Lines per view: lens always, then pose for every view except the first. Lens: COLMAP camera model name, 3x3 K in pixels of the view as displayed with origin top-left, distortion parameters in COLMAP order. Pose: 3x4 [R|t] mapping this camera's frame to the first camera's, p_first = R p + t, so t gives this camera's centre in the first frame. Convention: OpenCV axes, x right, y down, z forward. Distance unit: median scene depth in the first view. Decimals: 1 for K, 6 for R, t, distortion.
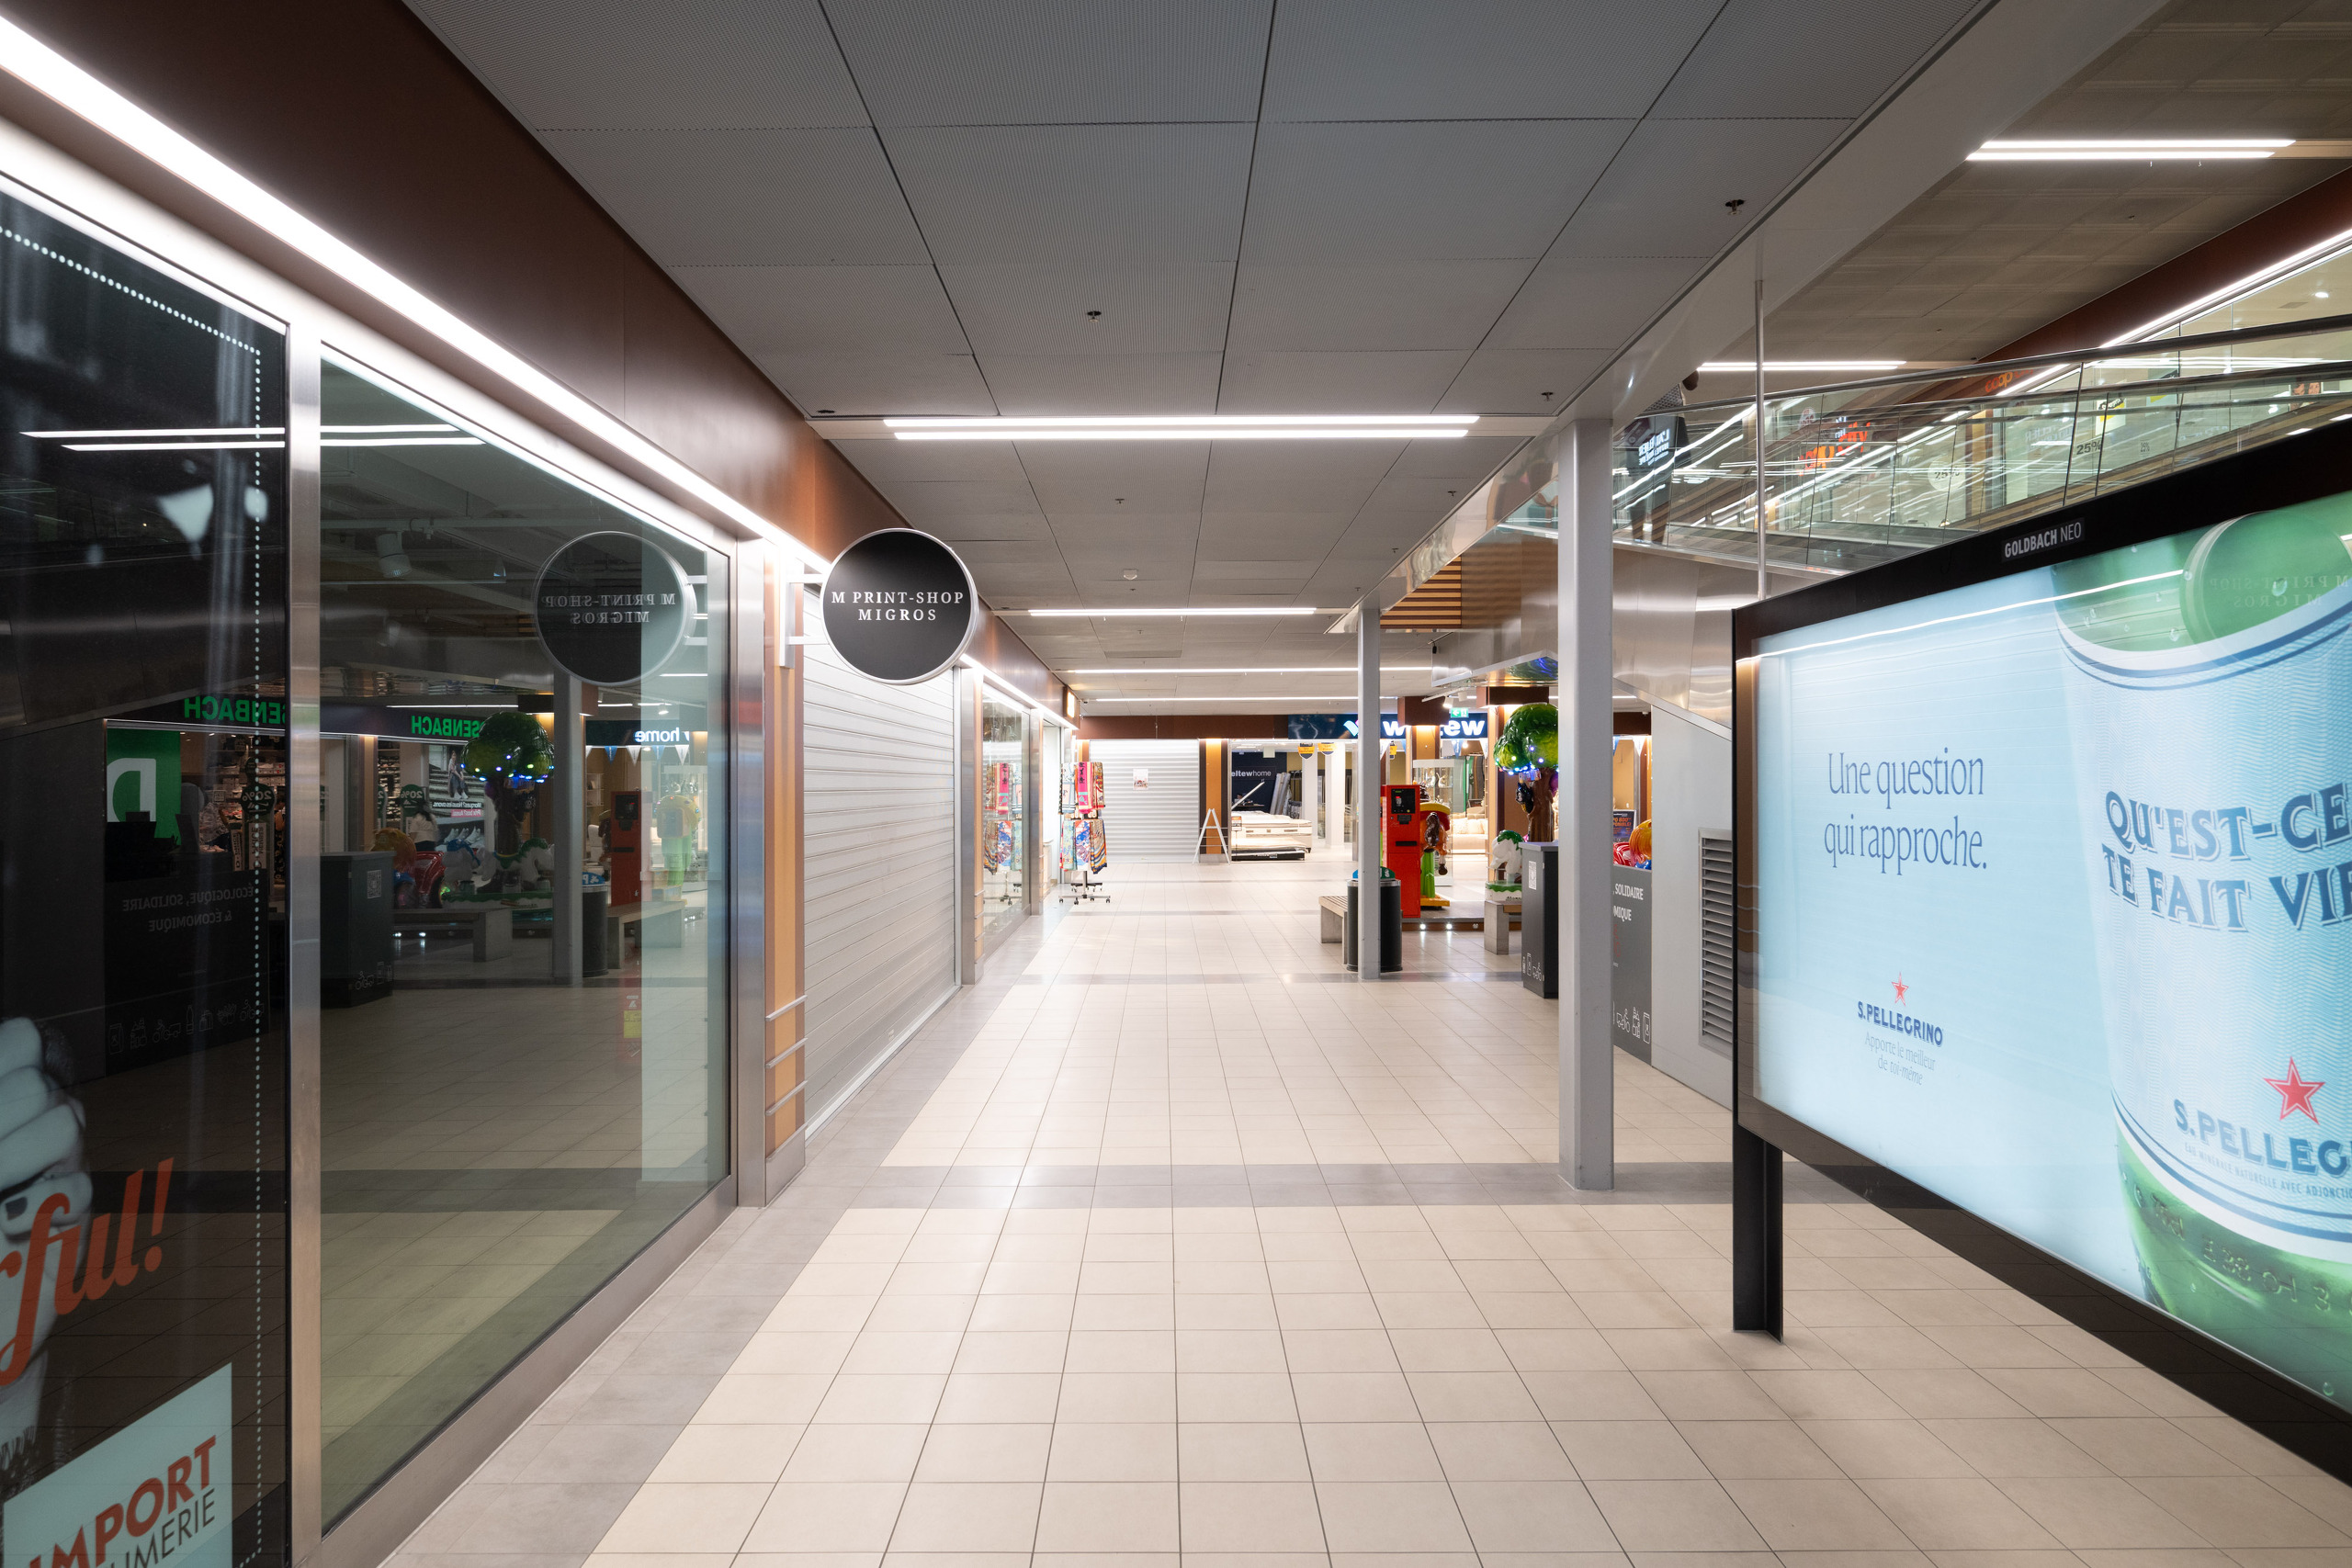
lens RADIAL K [[1461.0, 0, 1179.5], [0, 1461.0, 782.2], [0, 0, 1]] dist [-0.006255, -0.004688]
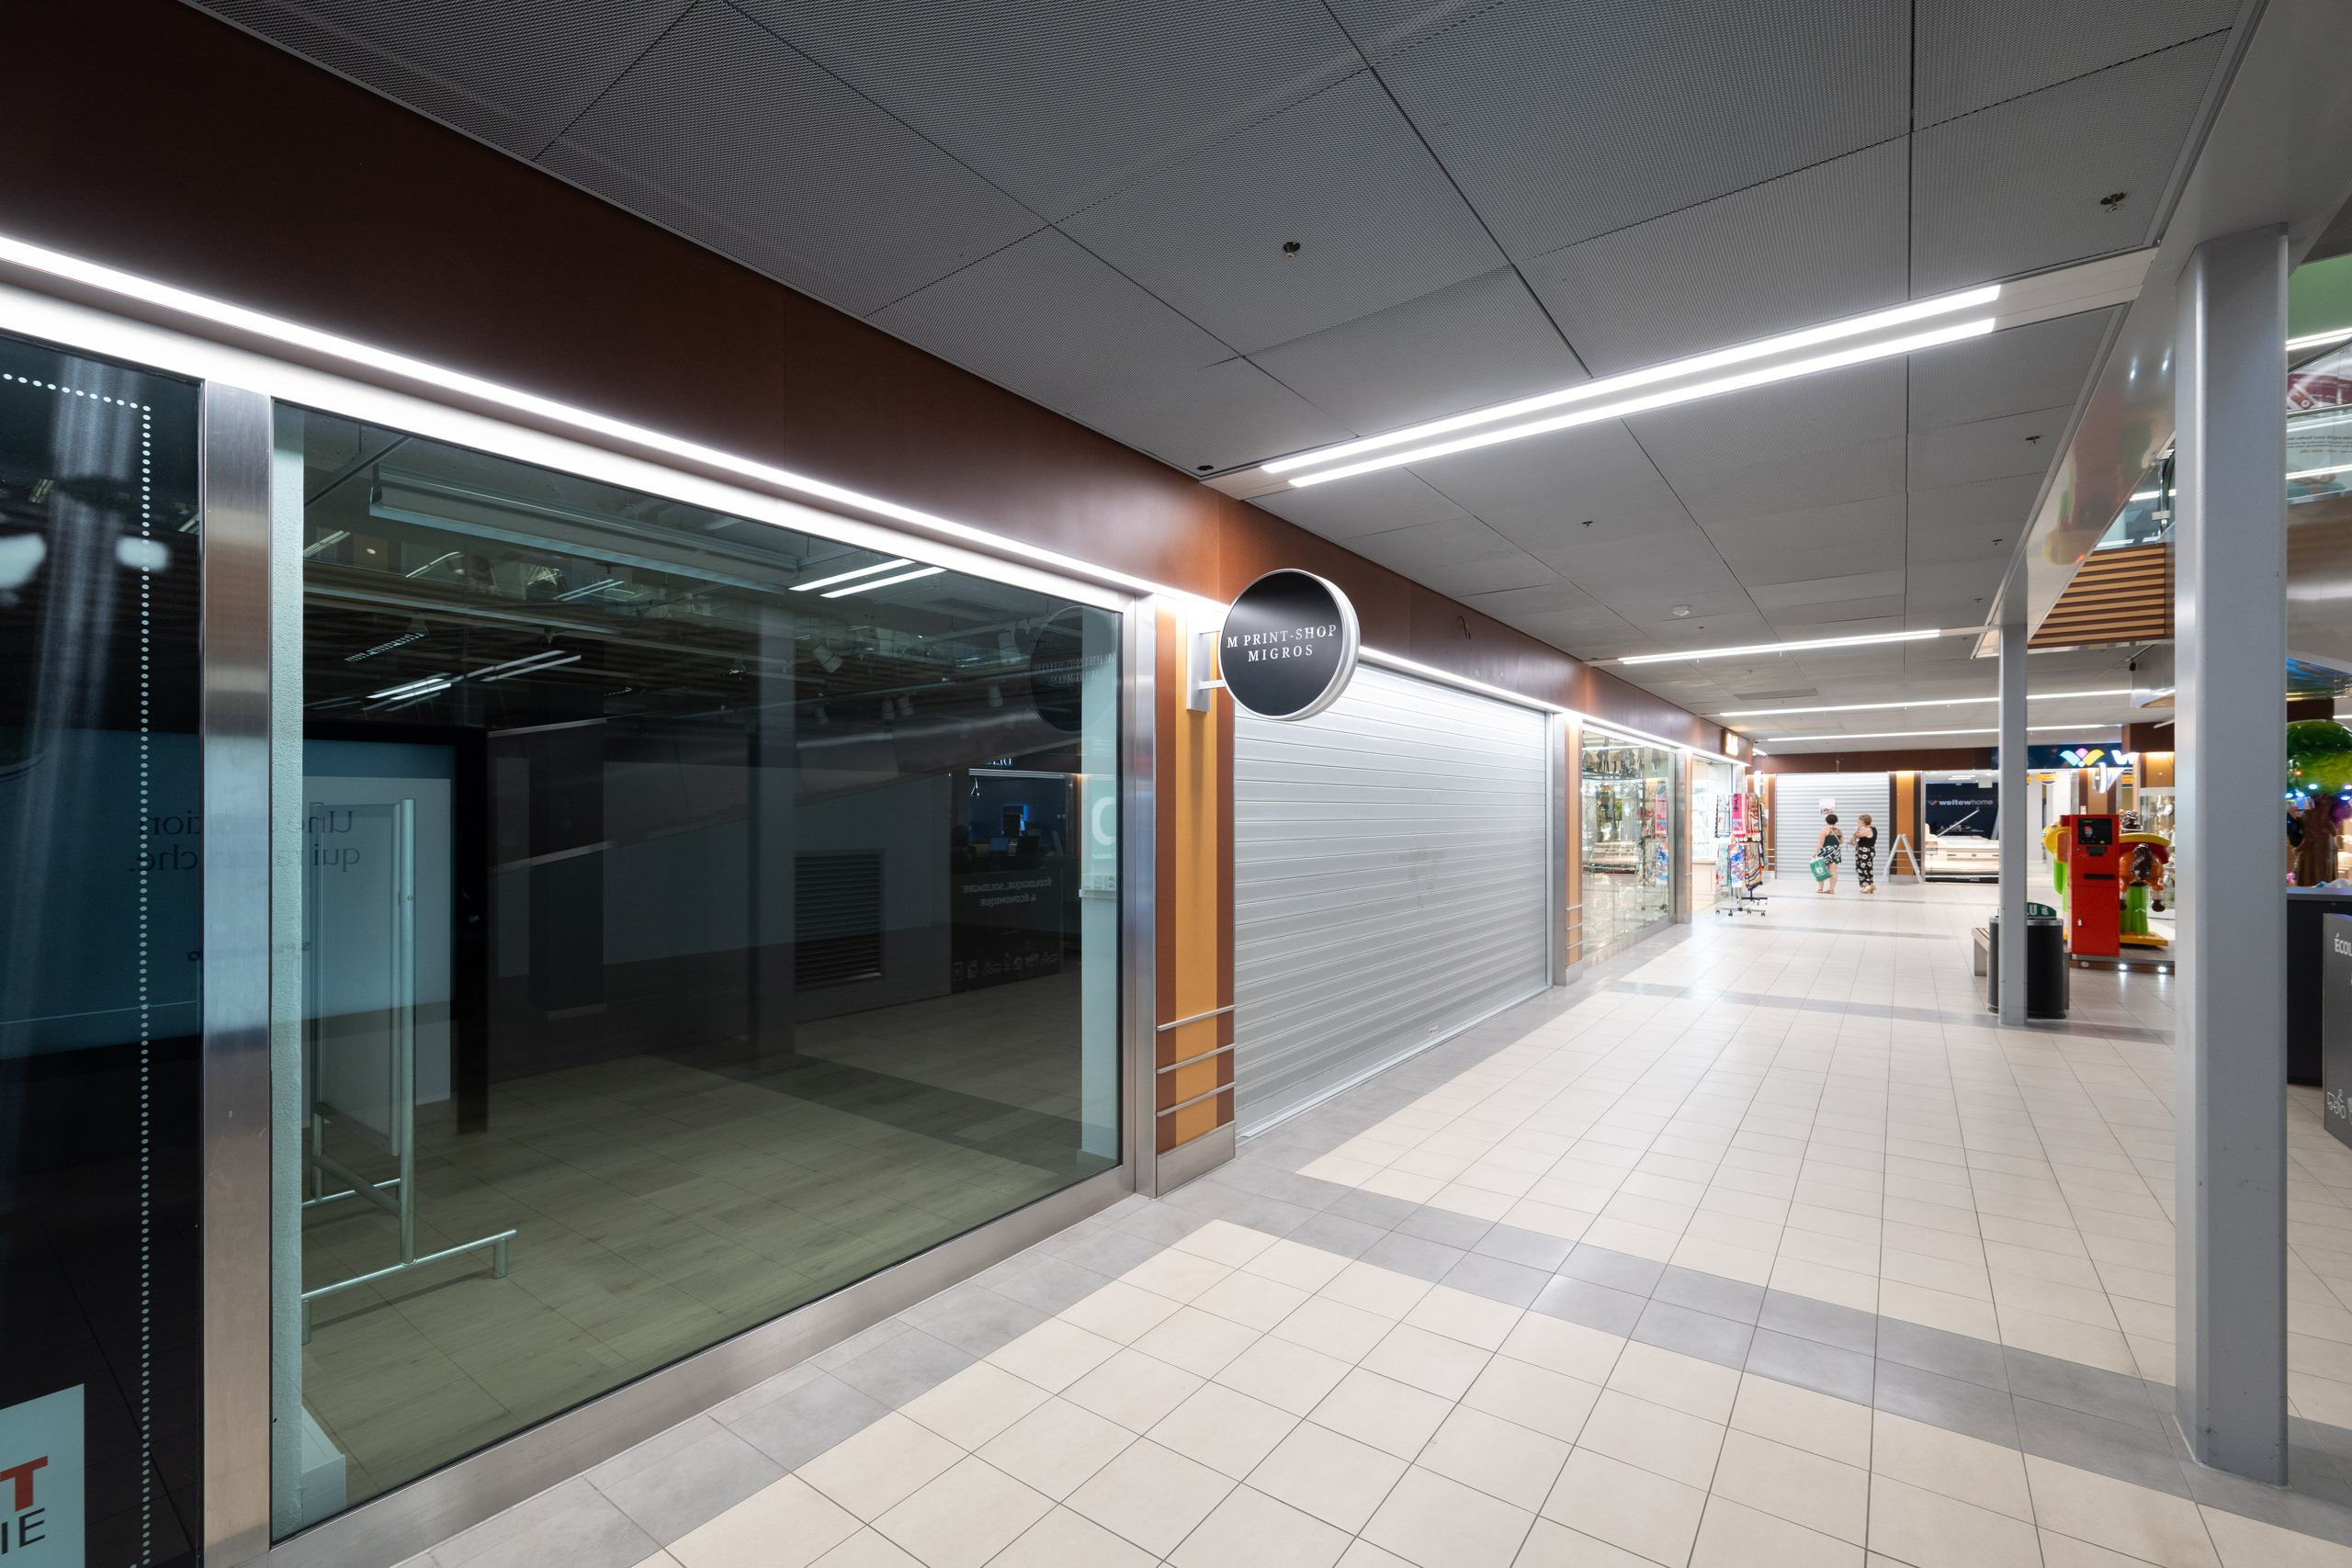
lens RADIAL K [[986.6, 0, 1190.4], [0, 986.6, 812.0], [0, 0, 1]] dist [-0.006820, 0.001750]
pose [[0.803310, 0.002091, -0.595557, 0.062488], [-0.000367, 0.999995, 0.003015, -0.001518], [0.595560, -0.002203, 0.803308, 0.144018]]
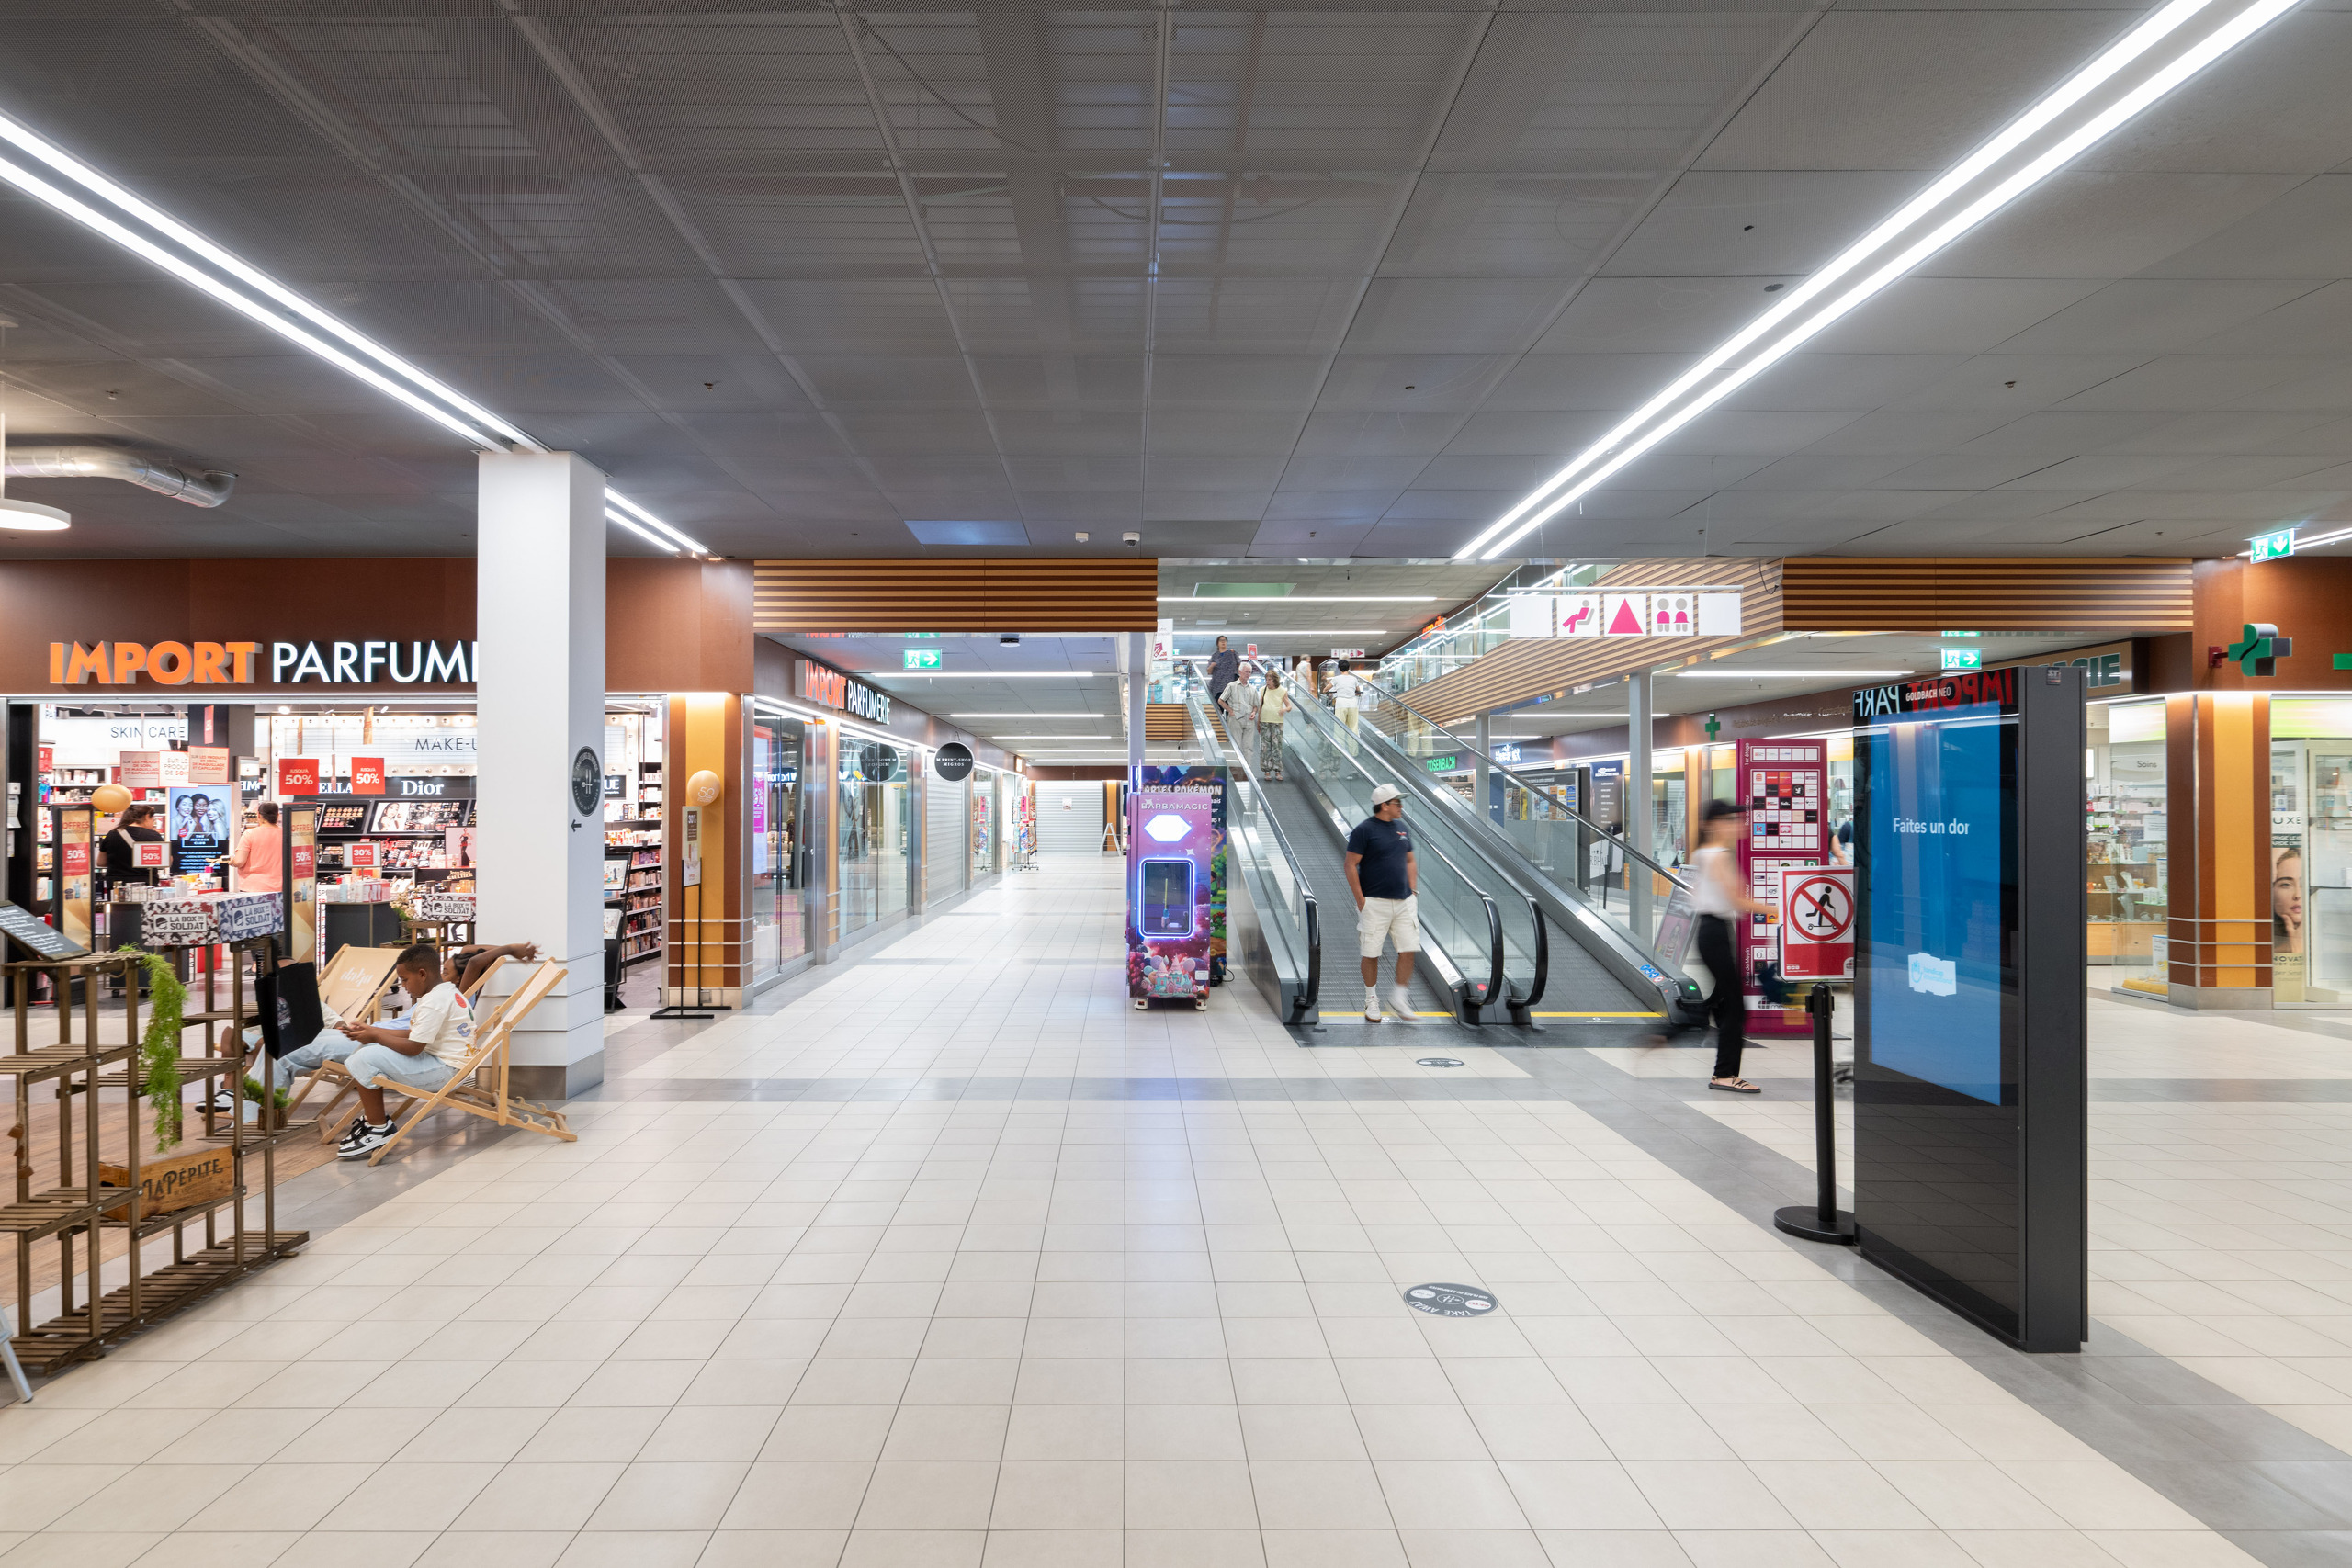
lens RADIAL K [[1318.4, 0, 1163.7], [0, 1318.4, 794.5], [0, 0, 1]] dist [0.002838, 0.000125]
pose [[0.999707, 0.012198, 0.020907, 0.098104], [-0.012031, 0.999895, -0.008097, -0.005650], [-0.021004, 0.007843, 0.999749, -0.890841]]
